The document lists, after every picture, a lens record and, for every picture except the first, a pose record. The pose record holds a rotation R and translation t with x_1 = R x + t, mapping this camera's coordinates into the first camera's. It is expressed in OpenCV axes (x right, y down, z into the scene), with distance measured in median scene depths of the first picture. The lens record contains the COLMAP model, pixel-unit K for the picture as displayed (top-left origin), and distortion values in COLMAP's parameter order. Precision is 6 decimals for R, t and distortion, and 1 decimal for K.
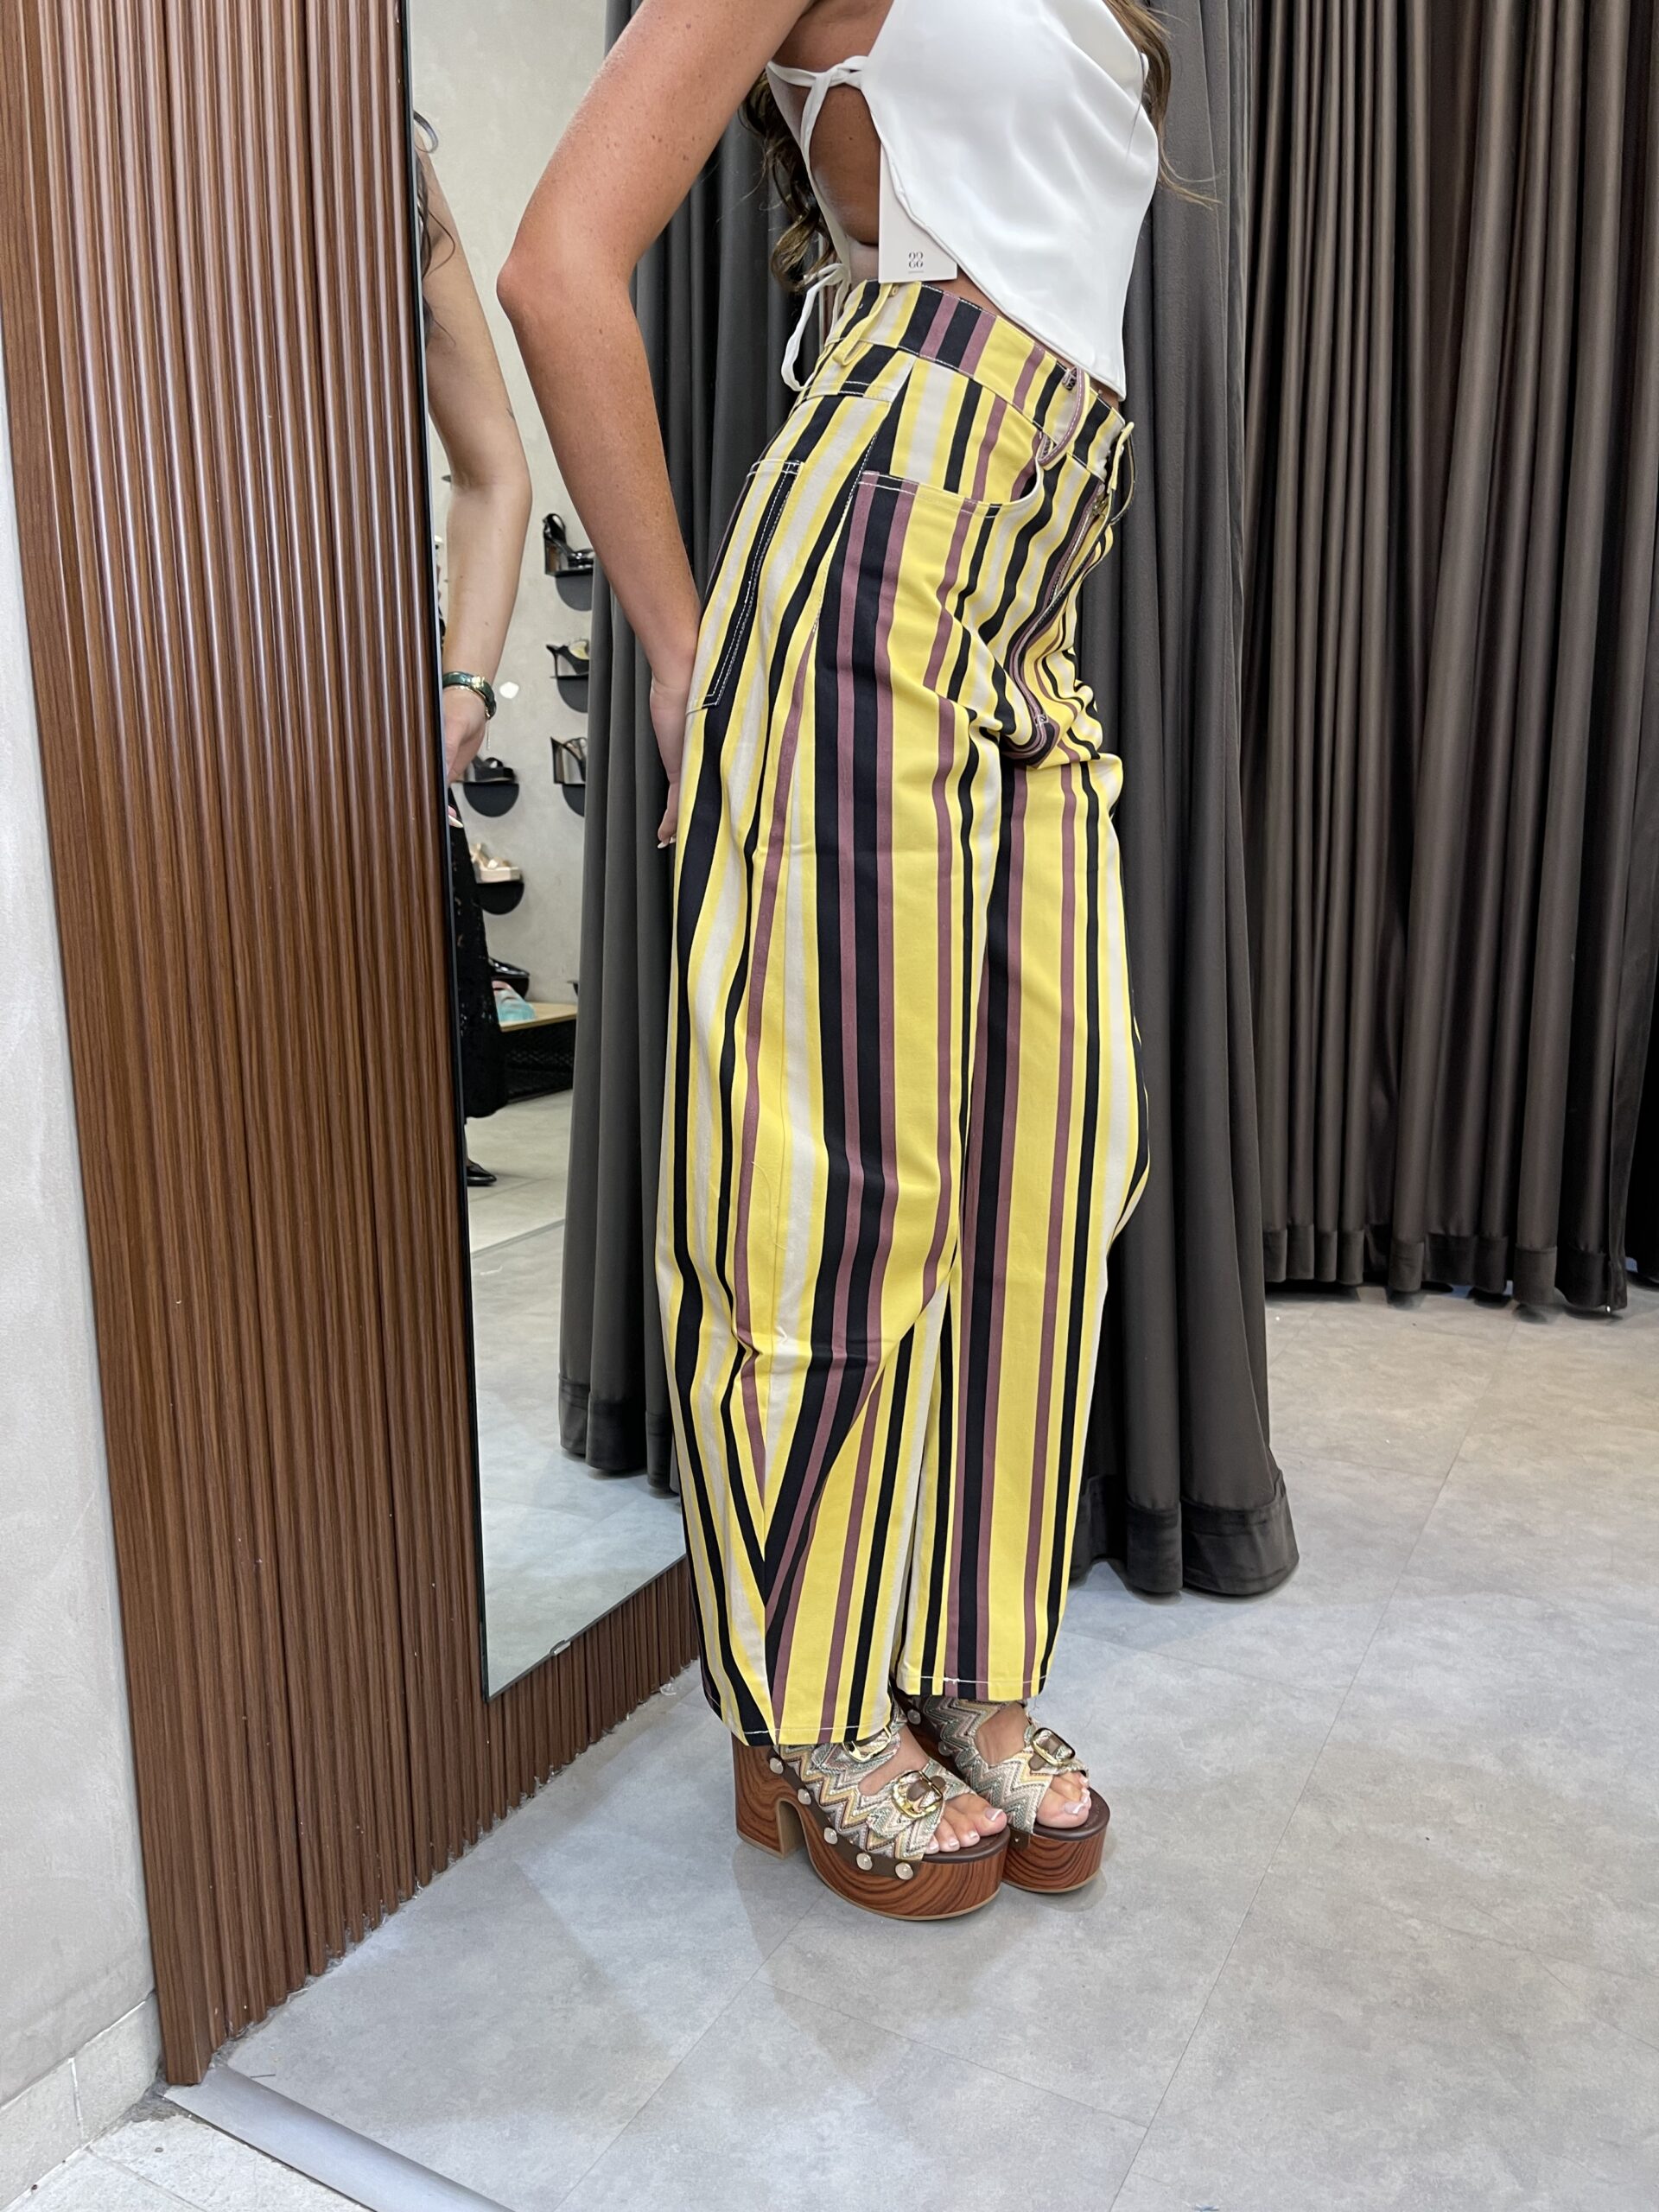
lens RADIAL K [[1742.4, 0, 829.5], [0, 1742.4, 1106.0], [0, 0, 1]] dist [0.050448, -0.106795]
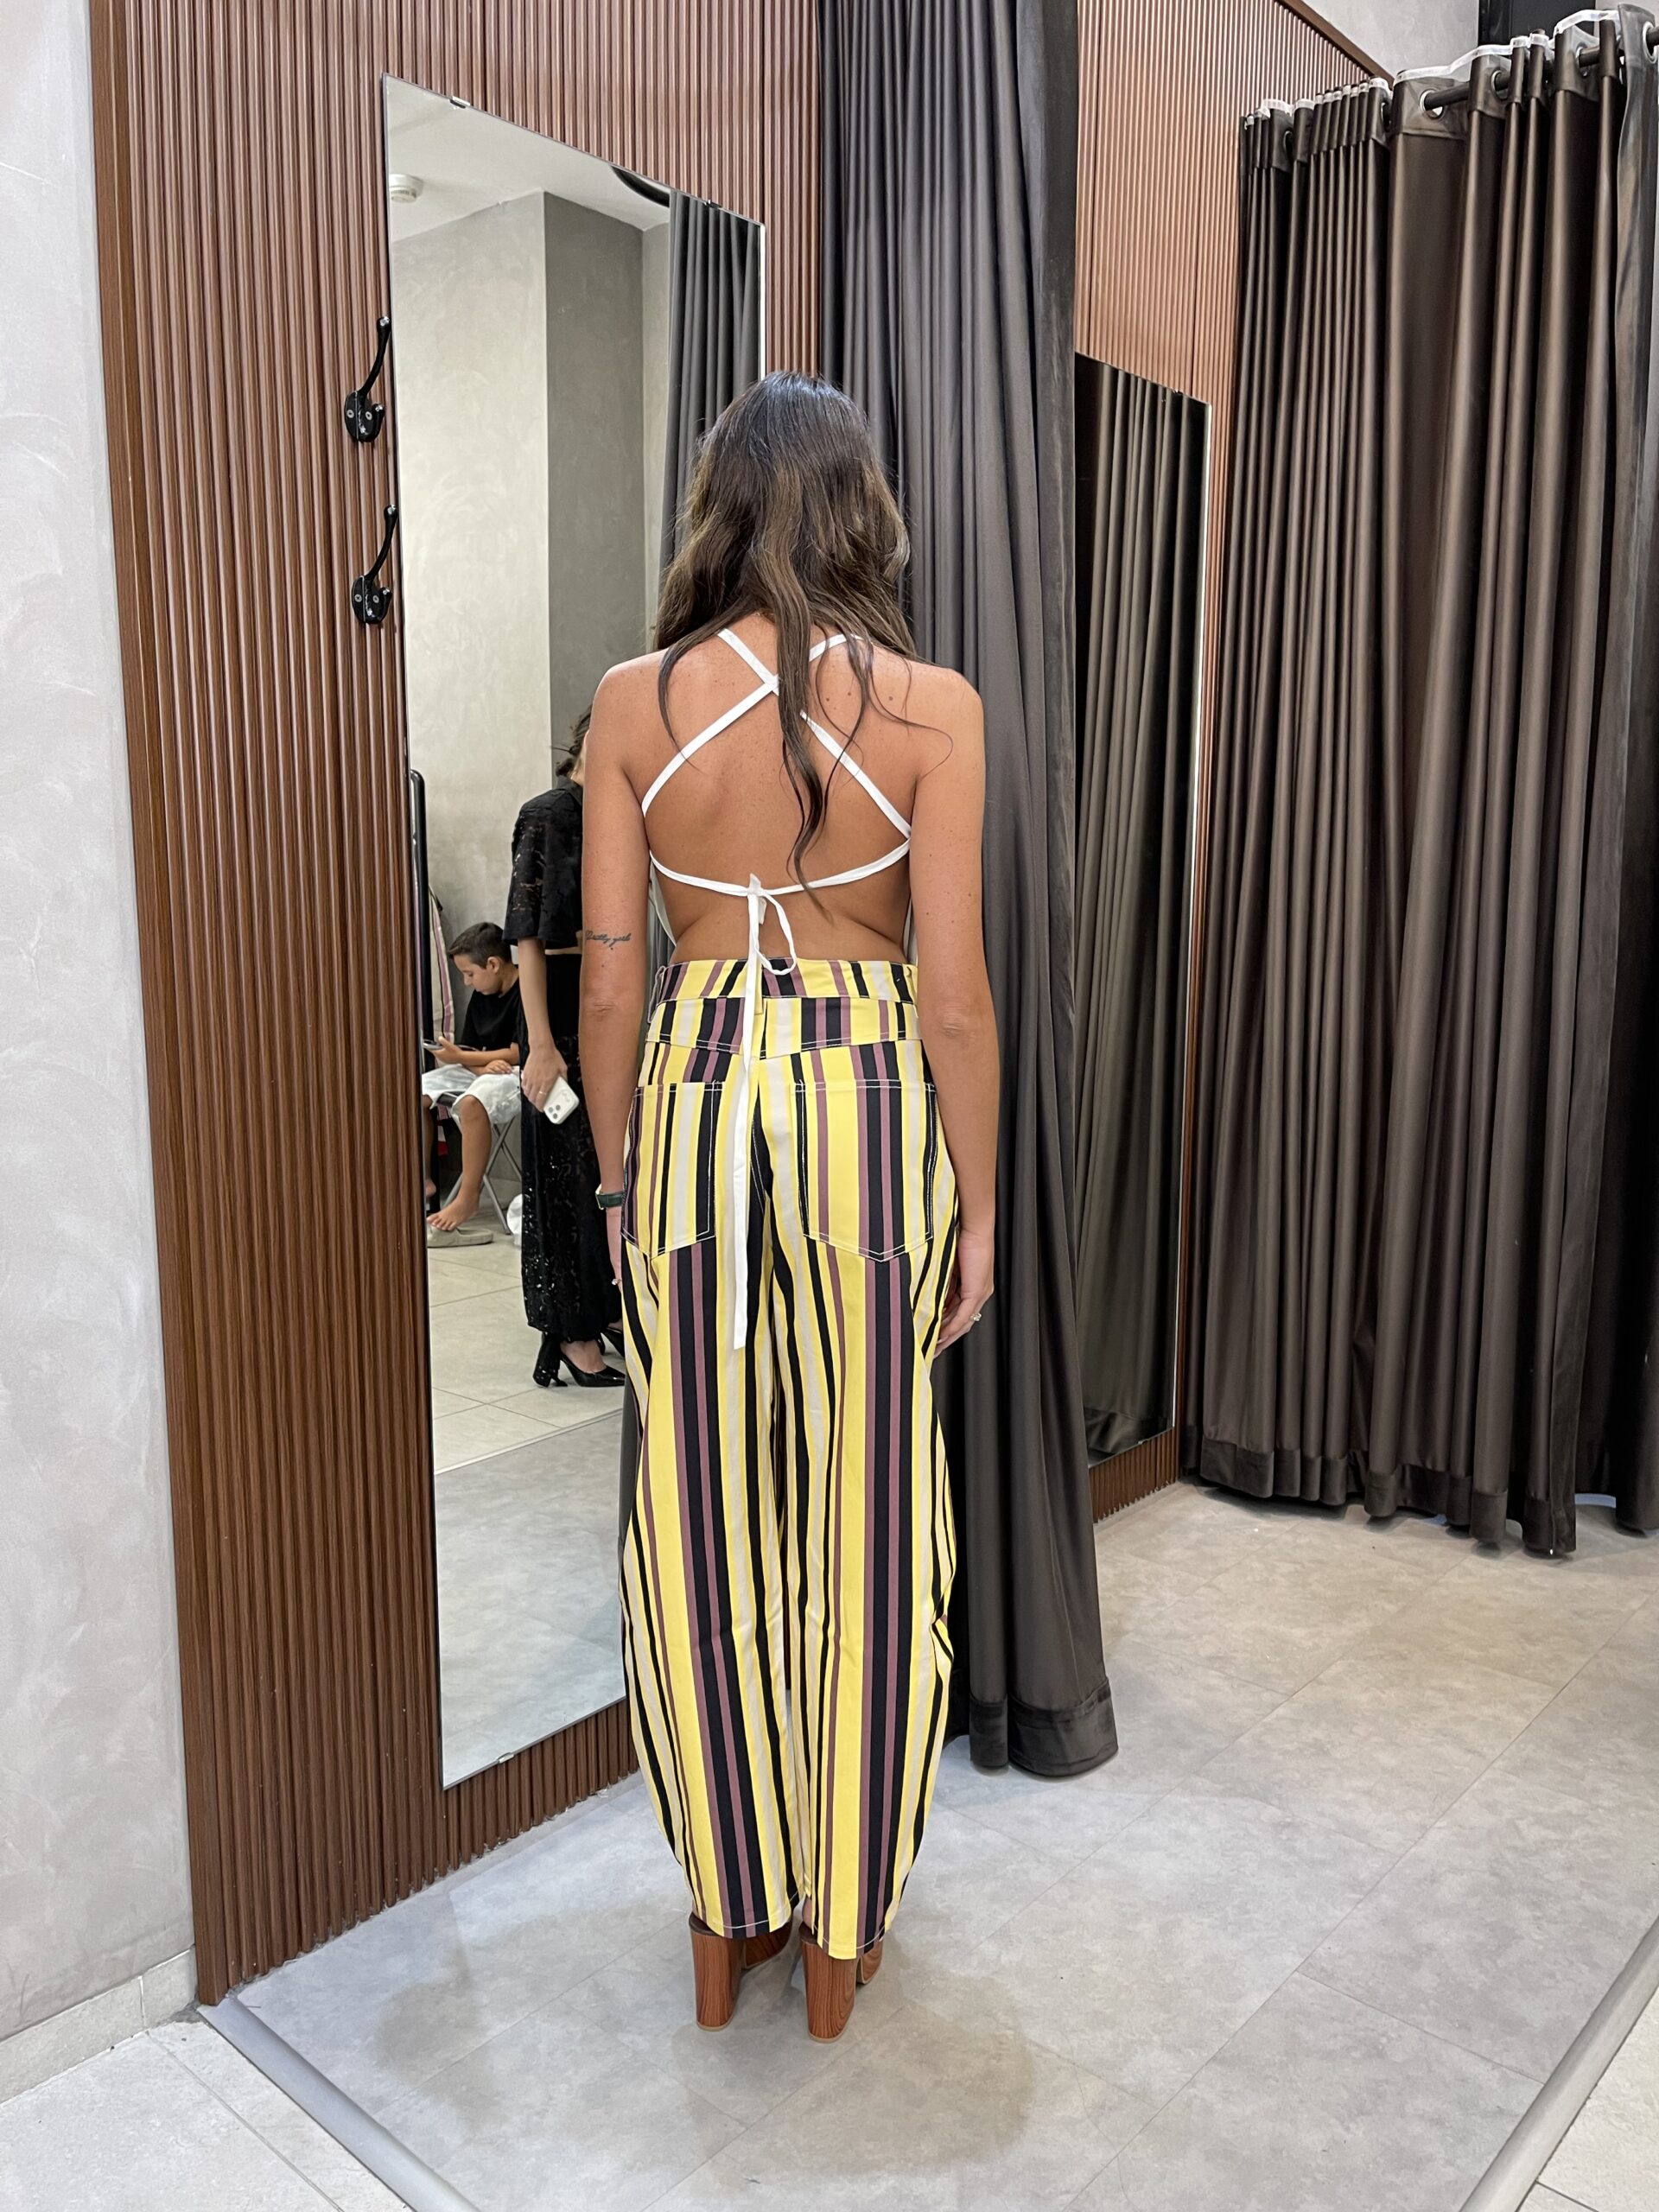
lens RADIAL K [[1731.2, 0, 816.5], [0, 1731.2, 1081.4], [0, 0, 1]] dist [0.093554, -0.165969]
pose [[0.972596, 0.038501, -0.229293, 0.348076], [-0.049120, 0.997960, -0.040786, -0.179334], [0.227255, 0.050931, 0.972503, -0.345793]]
